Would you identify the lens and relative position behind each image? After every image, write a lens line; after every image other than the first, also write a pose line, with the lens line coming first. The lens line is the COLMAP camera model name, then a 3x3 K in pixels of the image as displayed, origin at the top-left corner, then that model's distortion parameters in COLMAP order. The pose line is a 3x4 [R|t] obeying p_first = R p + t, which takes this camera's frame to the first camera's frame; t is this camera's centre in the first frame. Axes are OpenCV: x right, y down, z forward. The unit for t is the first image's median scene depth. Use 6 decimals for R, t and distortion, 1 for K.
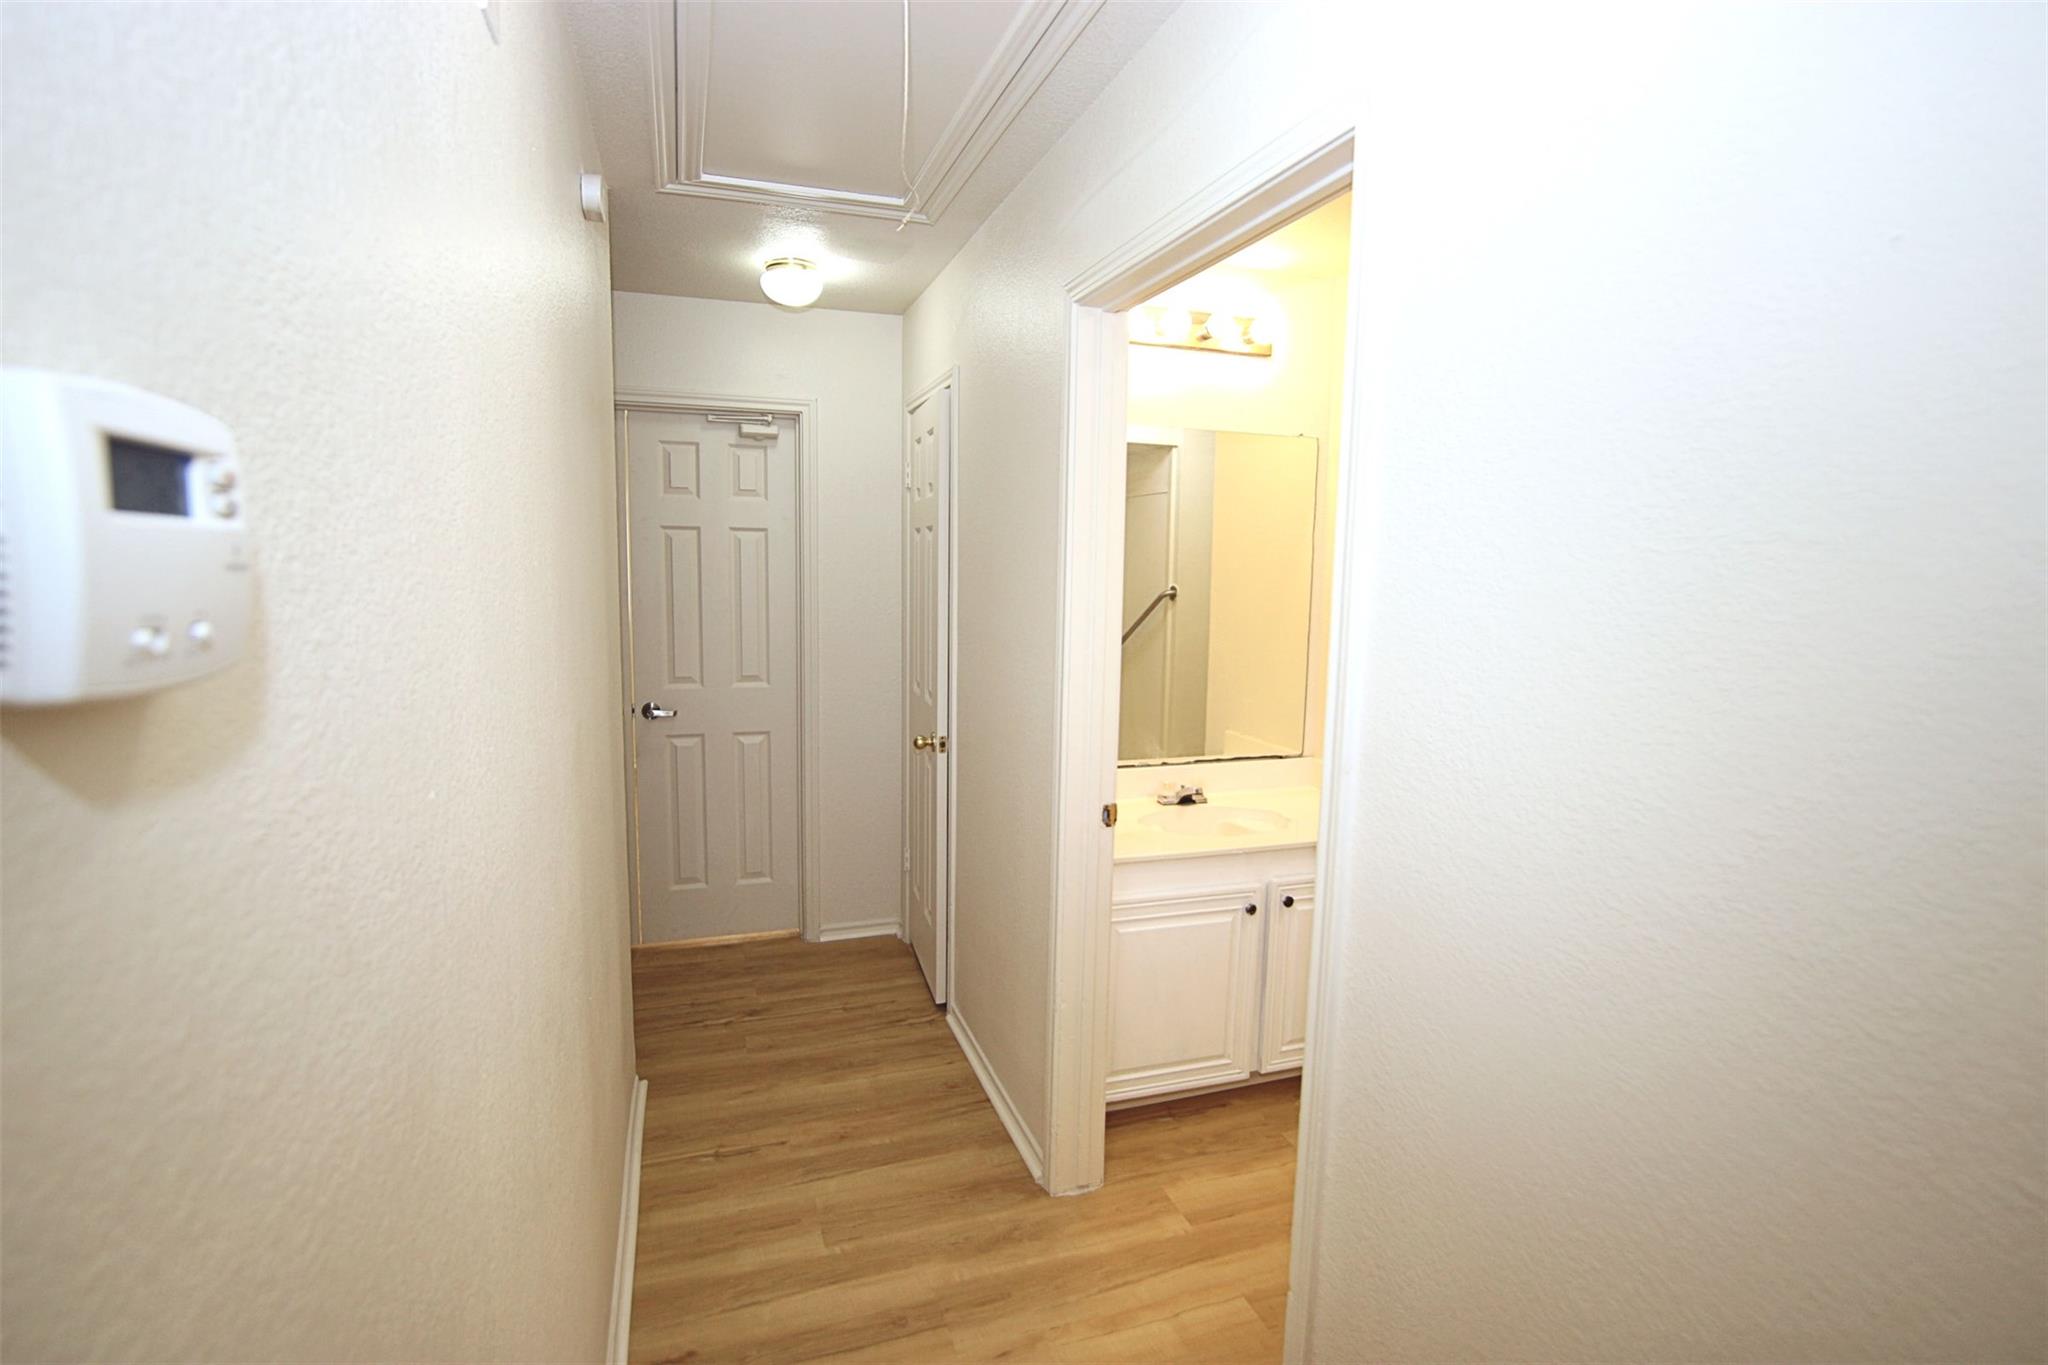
lens RADIAL K [[988.5, 0, 1022.2], [0, 988.5, 679.8], [0, 0, 1]] dist [0.000370, 0.000285]
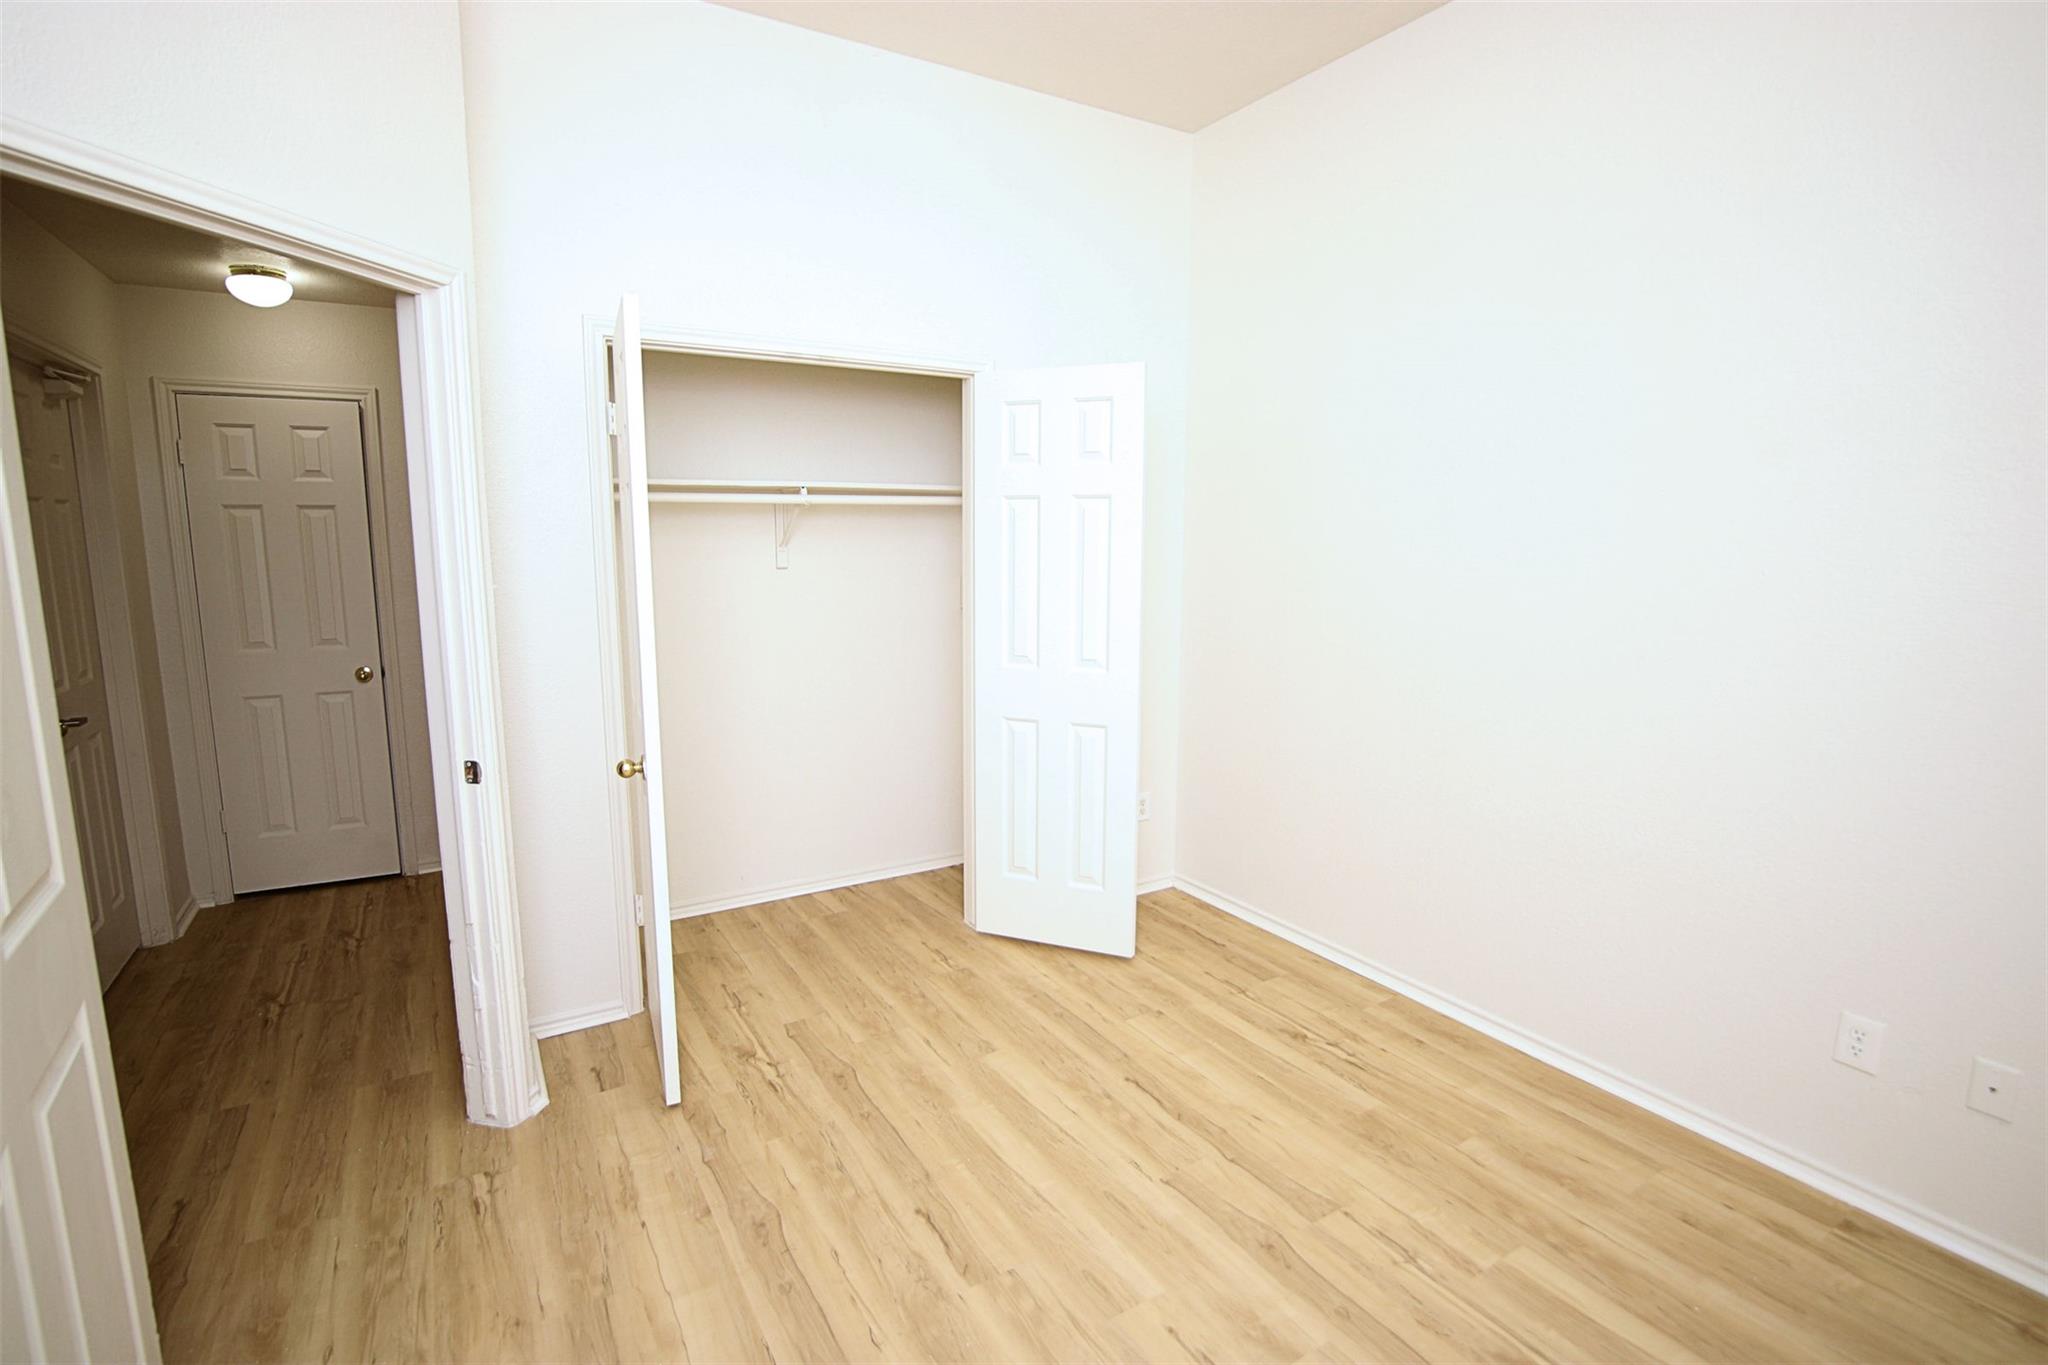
lens RADIAL K [[988.5, 0, 1021.5], [0, 988.5, 683.0], [0, 0, 1]] dist [0.000370, 0.000285]
pose [[-0.228807, -0.170896, 0.958354, -1.447760], [0.120578, 0.971914, 0.202102, -0.078608], [-0.965975, 0.161798, -0.201774, 0.419553]]
